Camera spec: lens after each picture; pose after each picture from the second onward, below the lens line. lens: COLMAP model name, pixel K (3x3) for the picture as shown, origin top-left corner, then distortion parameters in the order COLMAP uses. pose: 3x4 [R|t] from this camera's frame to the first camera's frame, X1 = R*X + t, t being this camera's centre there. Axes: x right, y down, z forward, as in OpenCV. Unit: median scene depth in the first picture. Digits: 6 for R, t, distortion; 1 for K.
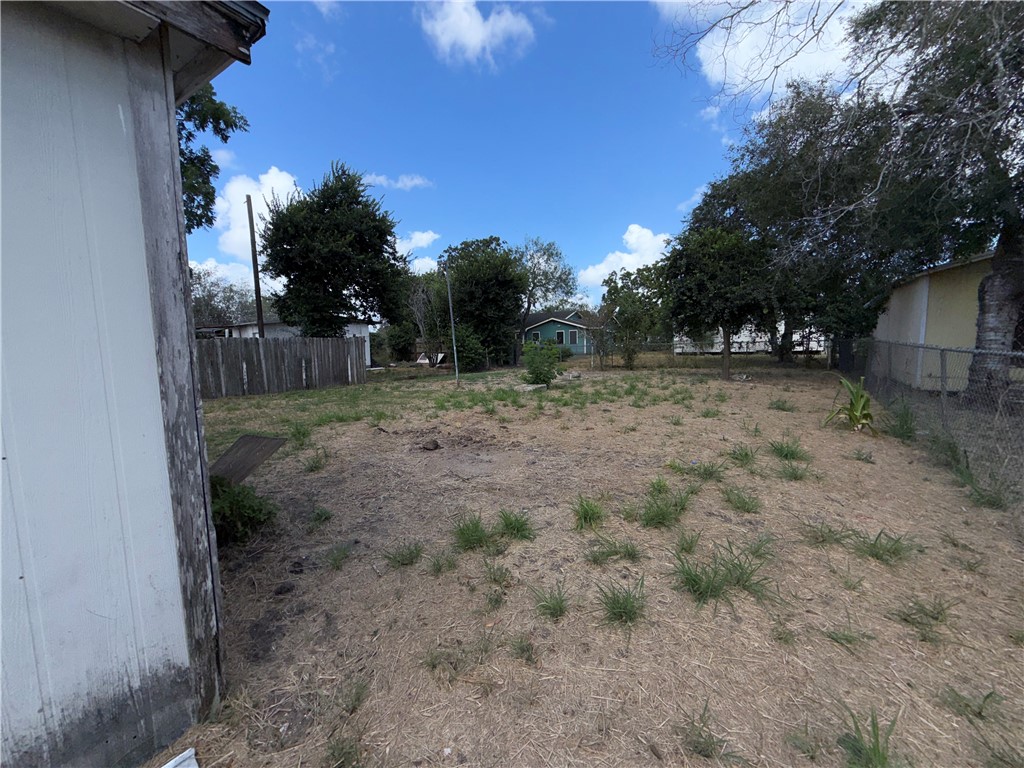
lens RADIAL K [[407.1, 0, 519.8], [0, 407.1, 389.0], [0, 0, 1]] dist [-0.002622, 0.000094]
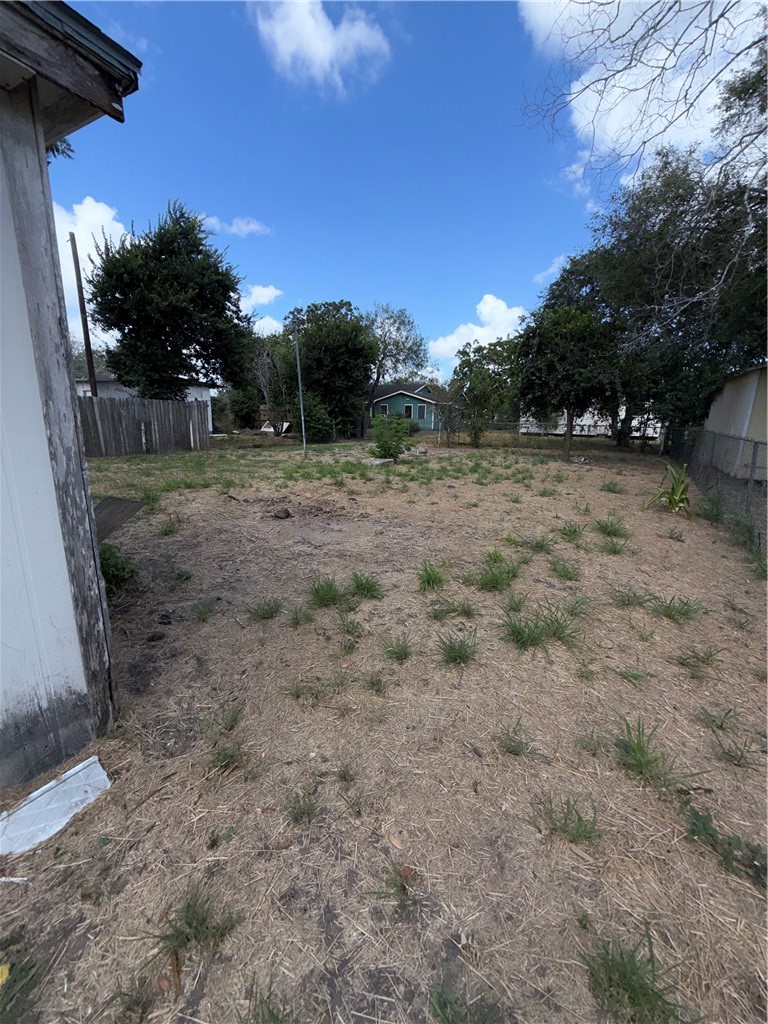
lens RADIAL K [[407.1, 0, 391.1], [0, 407.1, 519.0], [0, 0, 1]] dist [-0.002622, 0.000094]
pose [[0.997047, 0.030637, 0.070416, -0.016125], [-0.039995, 0.989957, 0.135591, -0.000273], [-0.065554, -0.138007, 0.988259, -0.047926]]
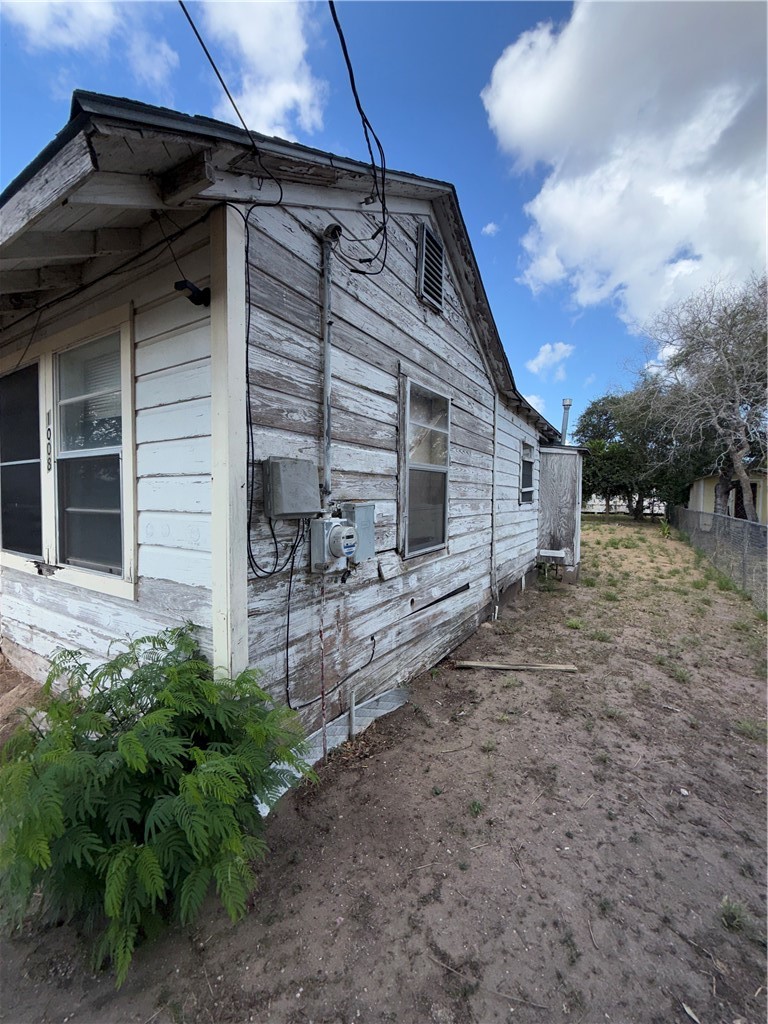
lens RADIAL K [[407.1, 0, 382.9], [0, 407.1, 520.6], [0, 0, 1]] dist [-0.002622, 0.000094]
pose [[0.999017, 0.040273, 0.018517, -1.003081], [-0.039201, 0.997715, -0.055028, 0.179849], [-0.020691, 0.054248, 0.998313, -1.510786]]
